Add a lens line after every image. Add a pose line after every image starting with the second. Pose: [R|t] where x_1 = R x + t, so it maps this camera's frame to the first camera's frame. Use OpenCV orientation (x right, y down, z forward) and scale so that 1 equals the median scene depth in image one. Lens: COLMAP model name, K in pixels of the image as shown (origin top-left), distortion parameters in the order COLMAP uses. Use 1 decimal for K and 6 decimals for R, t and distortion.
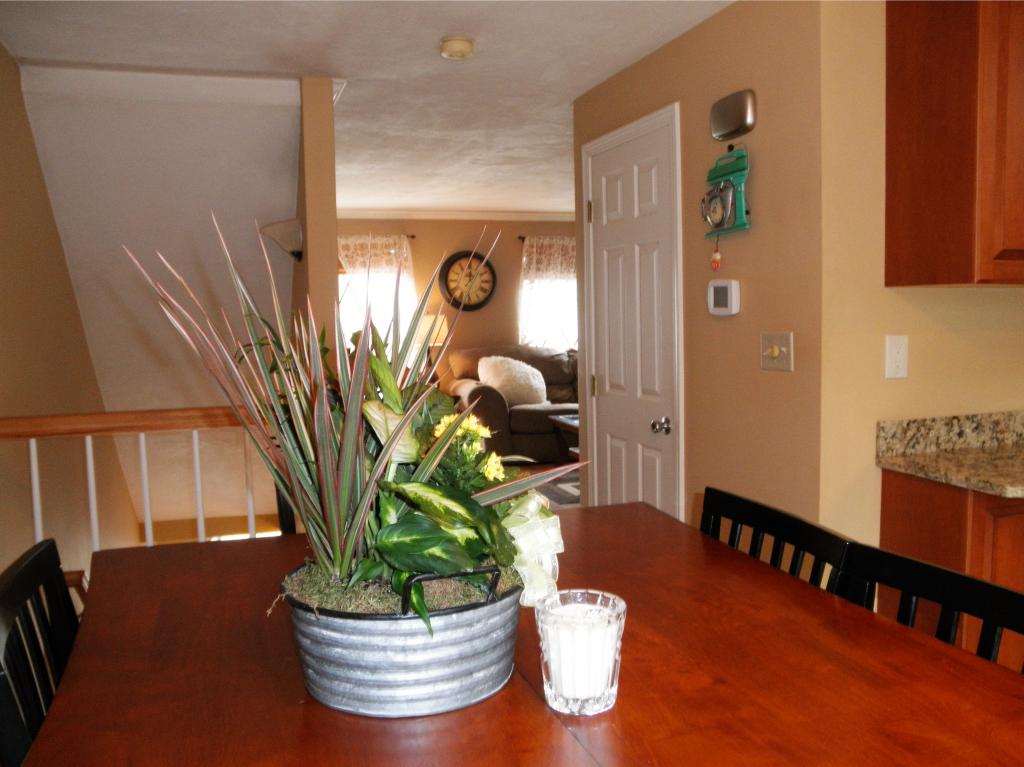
lens RADIAL K [[865.8, 0, 514.8], [0, 865.8, 386.1], [0, 0, 1]] dist [-0.041837, 0.016981]
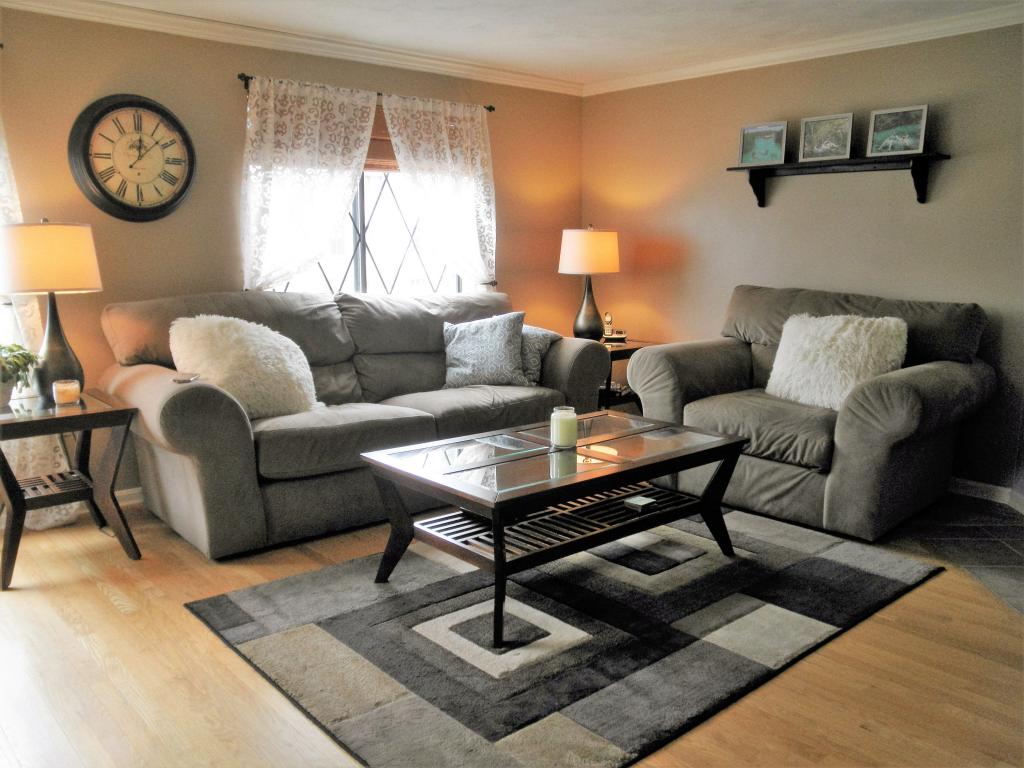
lens RADIAL K [[865.8, 0, 518.4], [0, 865.8, 385.5], [0, 0, 1]] dist [-0.041837, 0.016981]
pose [[0.924300, -0.050929, 0.378253, -0.022943], [0.023064, 0.996699, 0.077839, -0.014576], [-0.380969, -0.063222, 0.922424, 0.246719]]
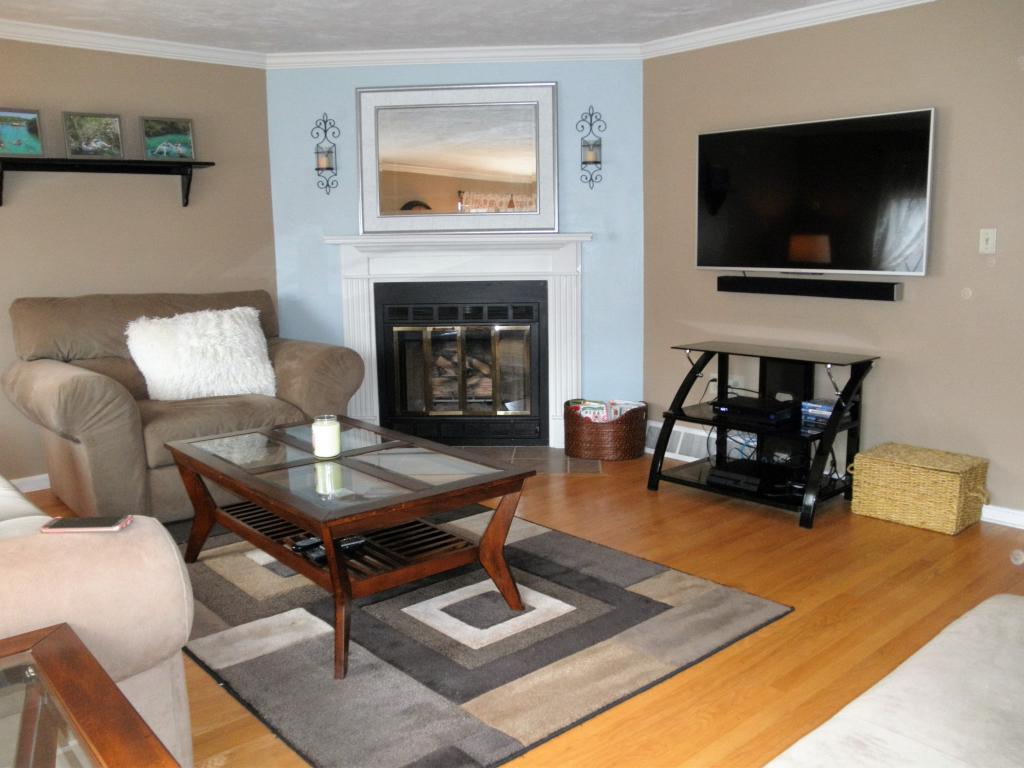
lens RADIAL K [[865.8, 0, 520.3], [0, 865.8, 392.2], [0, 0, 1]] dist [-0.041837, 0.016981]
pose [[-0.365545, -0.148819, 0.918820, -0.129727], [0.105877, 0.974081, 0.199892, -0.032687], [-0.924752, 0.170352, -0.340314, 0.459715]]
